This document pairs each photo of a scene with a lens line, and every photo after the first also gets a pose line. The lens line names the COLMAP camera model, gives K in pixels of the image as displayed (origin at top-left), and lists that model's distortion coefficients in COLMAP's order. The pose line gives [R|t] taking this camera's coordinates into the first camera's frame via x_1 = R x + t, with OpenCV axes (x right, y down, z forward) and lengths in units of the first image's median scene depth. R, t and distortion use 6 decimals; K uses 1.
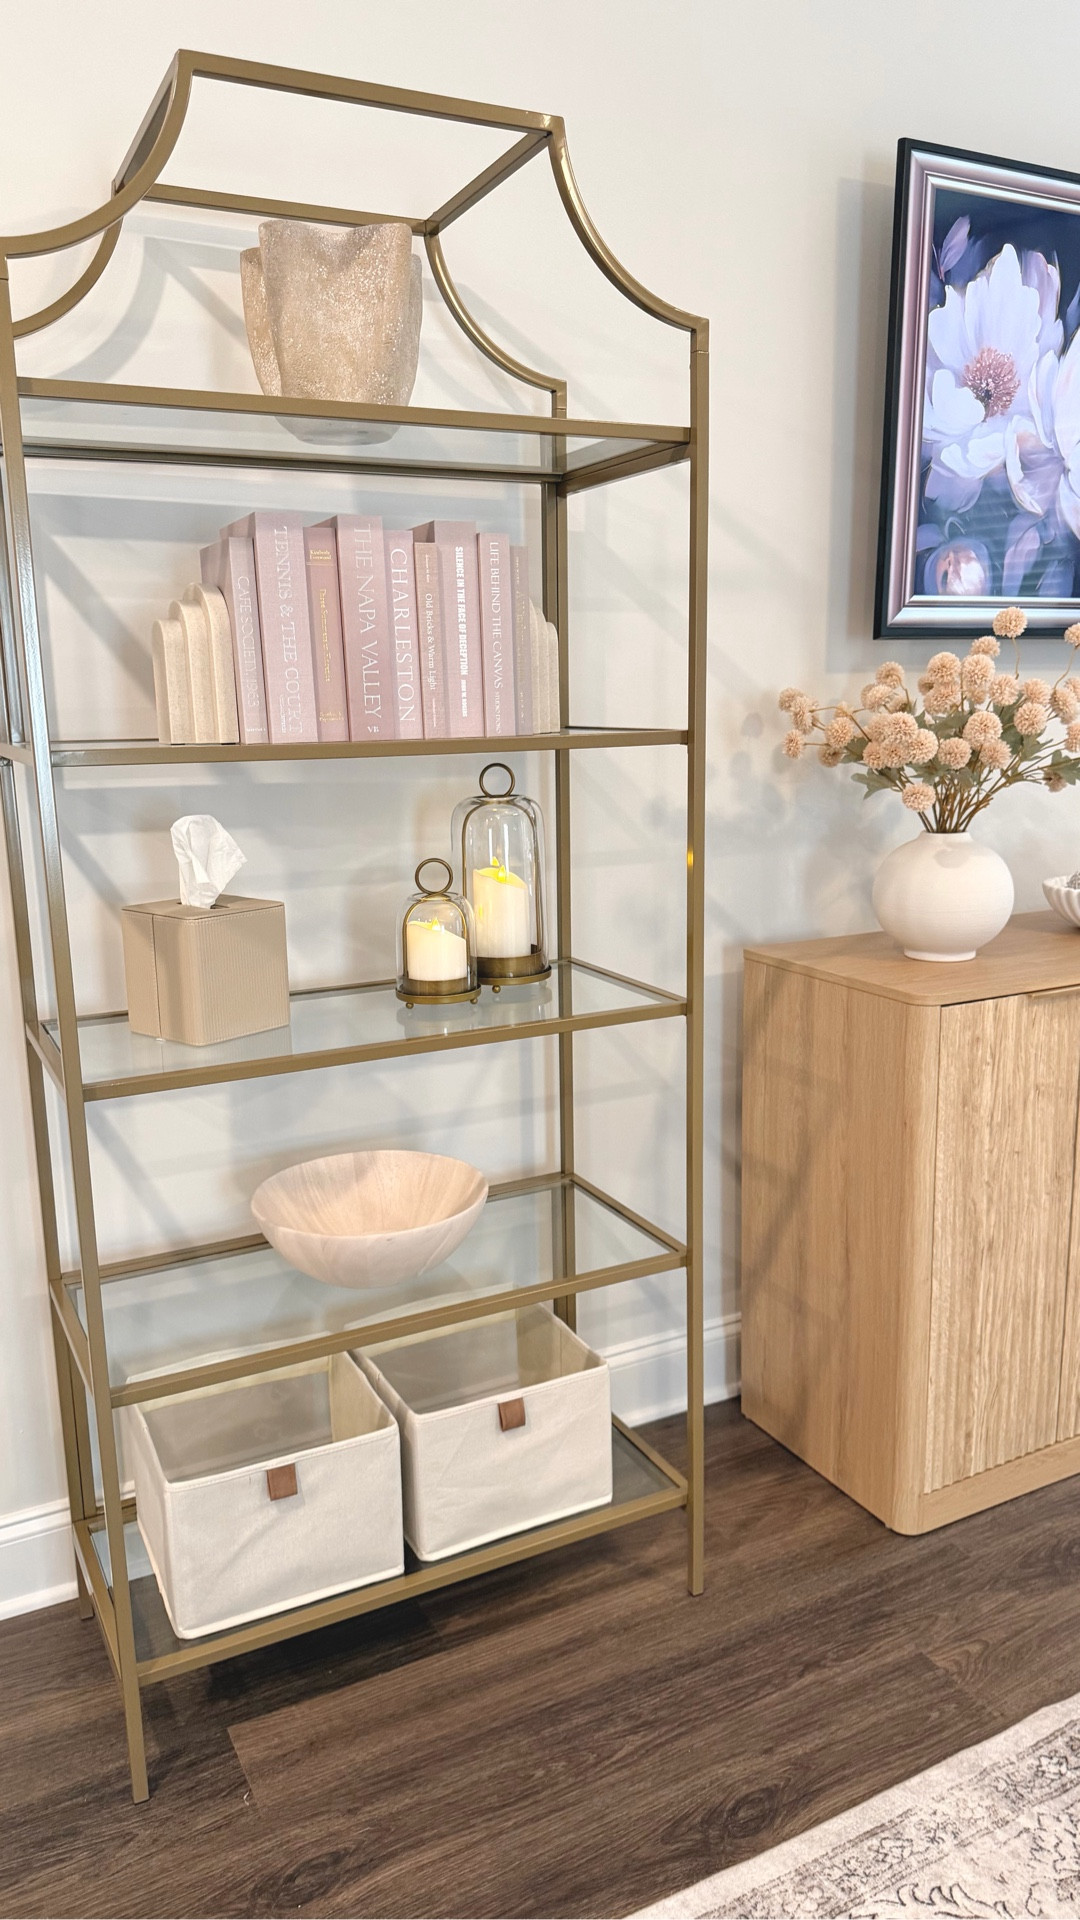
lens RADIAL K [[1347.6, 0, 540.2], [0, 1347.6, 965.0], [0, 0, 1]] dist [0.003300, -0.009655]
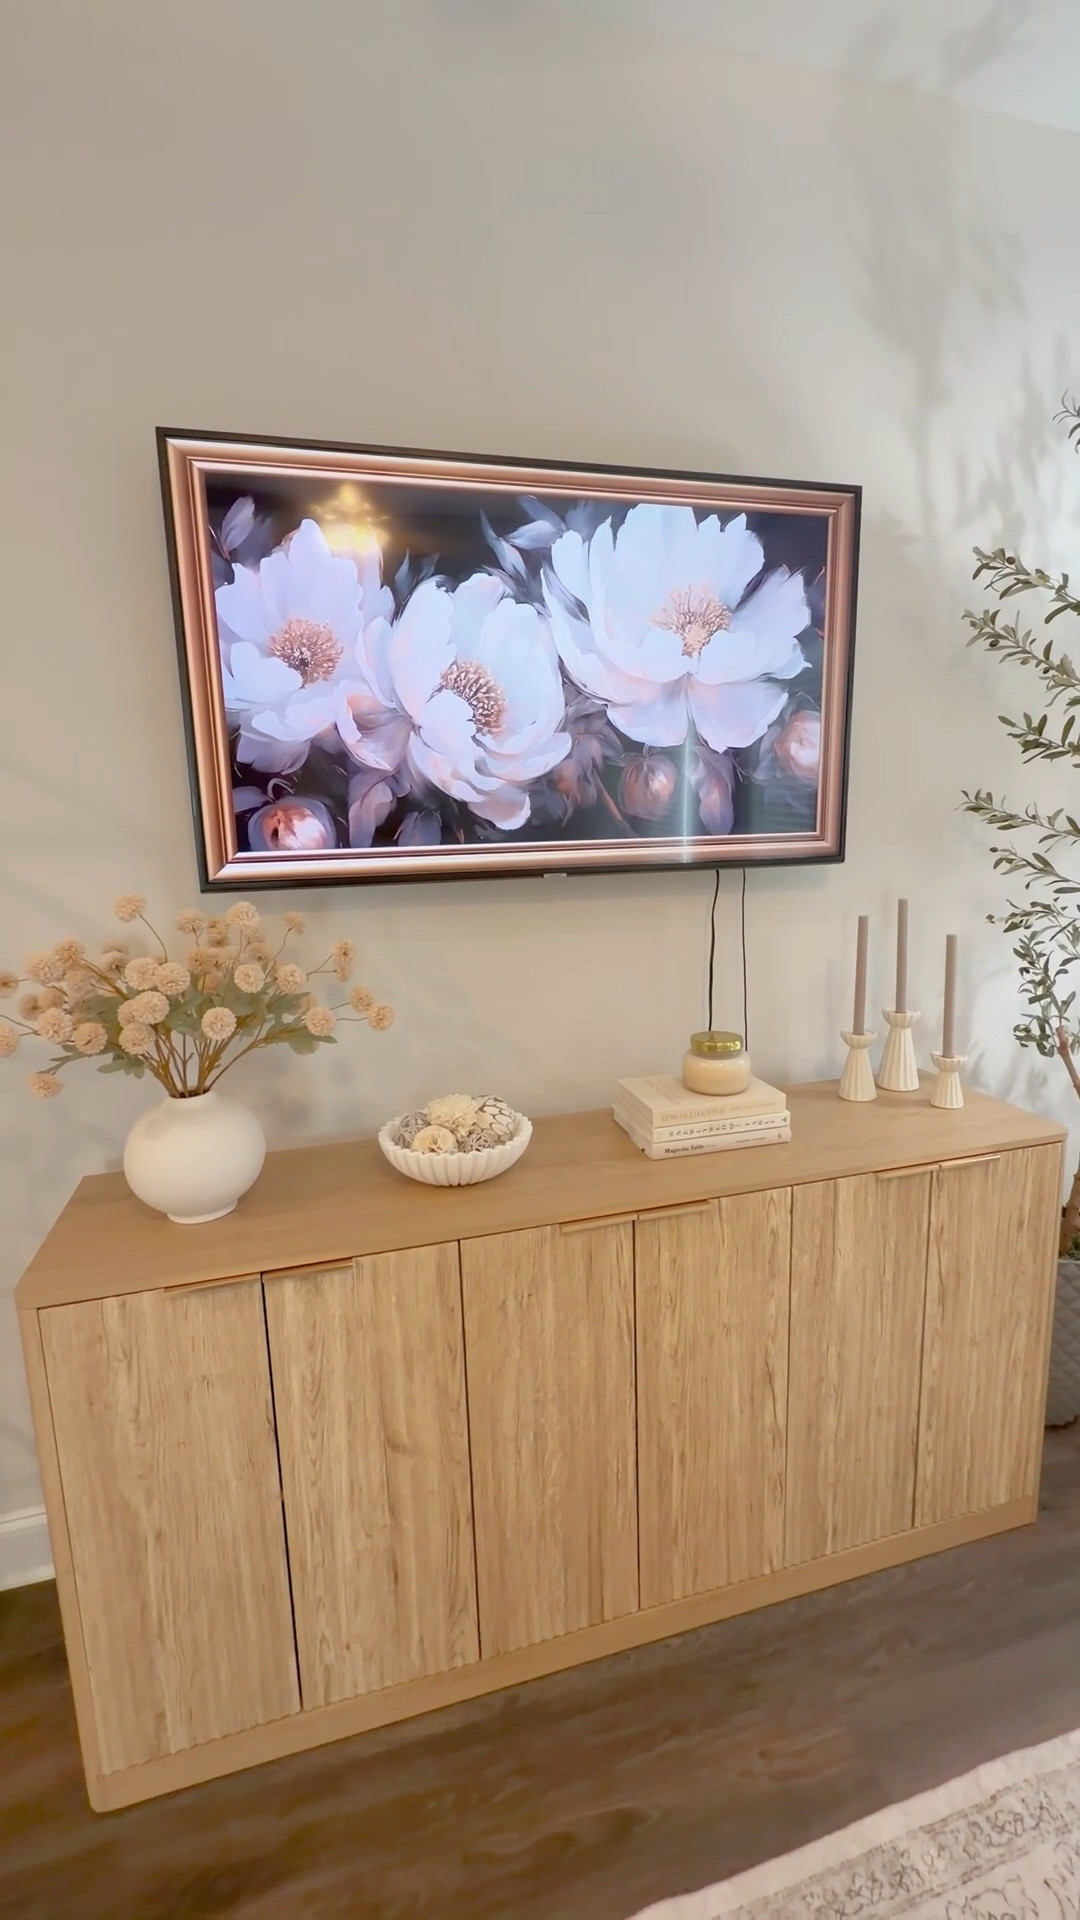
lens RADIAL K [[794.9, 0, 540.0], [0, 794.9, 957.7], [0, 0, 1]] dist [-0.002494, 0.000215]
pose [[0.977840, 0.023834, -0.207993, 0.669229], [-0.030200, 0.999166, -0.027486, -0.188335], [0.207164, 0.033158, 0.977744, 0.456246]]
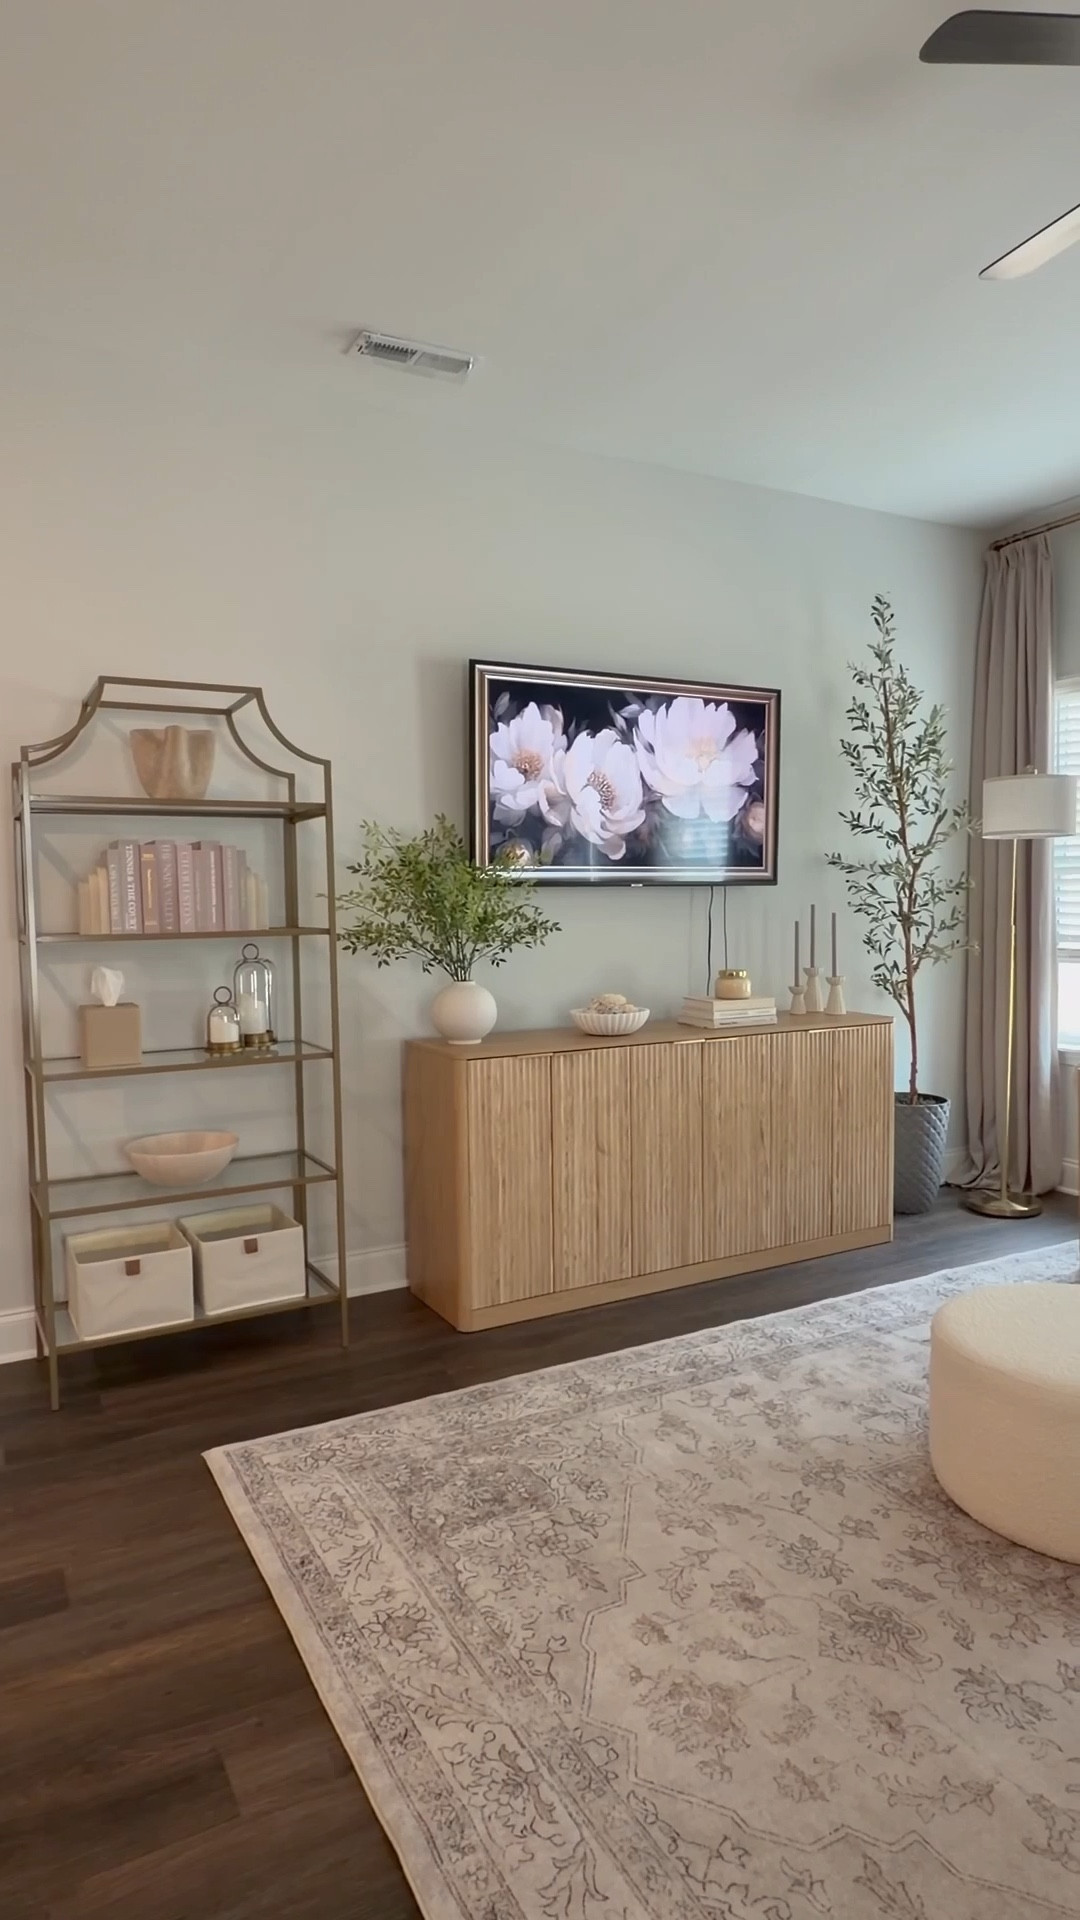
lens RADIAL K [[1110.3, 0, 528.6], [0, 1110.3, 976.1], [0, 0, 1]] dist [0.005821, 0.000255]
pose [[0.999912, 0.004732, 0.012402, 0.327977], [-0.002968, 0.990344, -0.138597, 0.125038], [-0.012938, 0.138548, 0.990271, -0.653799]]
